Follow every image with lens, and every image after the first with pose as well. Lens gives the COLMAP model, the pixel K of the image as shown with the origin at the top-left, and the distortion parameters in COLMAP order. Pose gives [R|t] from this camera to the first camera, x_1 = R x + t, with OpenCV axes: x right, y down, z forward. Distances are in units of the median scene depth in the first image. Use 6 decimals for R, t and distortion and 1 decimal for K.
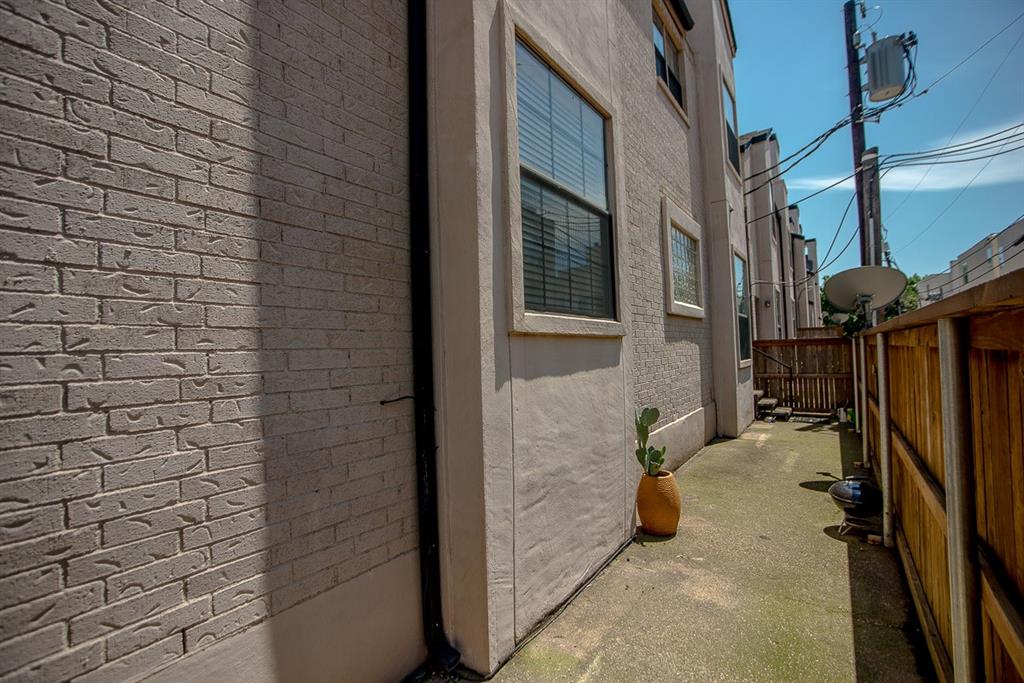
lens RADIAL K [[440.7, 0, 513.1], [0, 440.7, 337.9], [0, 0, 1]] dist [-0.060006, 0.018558]
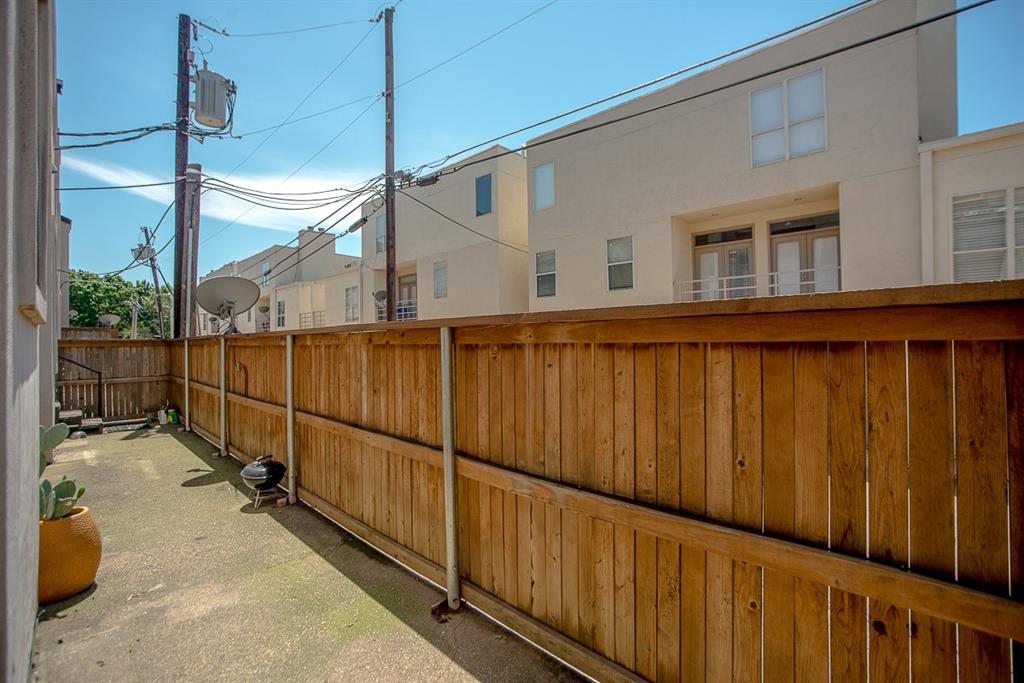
lens RADIAL K [[440.7, 0, 513.1], [0, 440.7, 337.9], [0, 0, 1]] dist [-0.060006, 0.018558]
pose [[0.119345, 0.033070, 0.992302, -0.118718], [-0.021758, 0.999292, -0.030686, 0.007927], [-0.992614, -0.017929, 0.119980, 0.067740]]
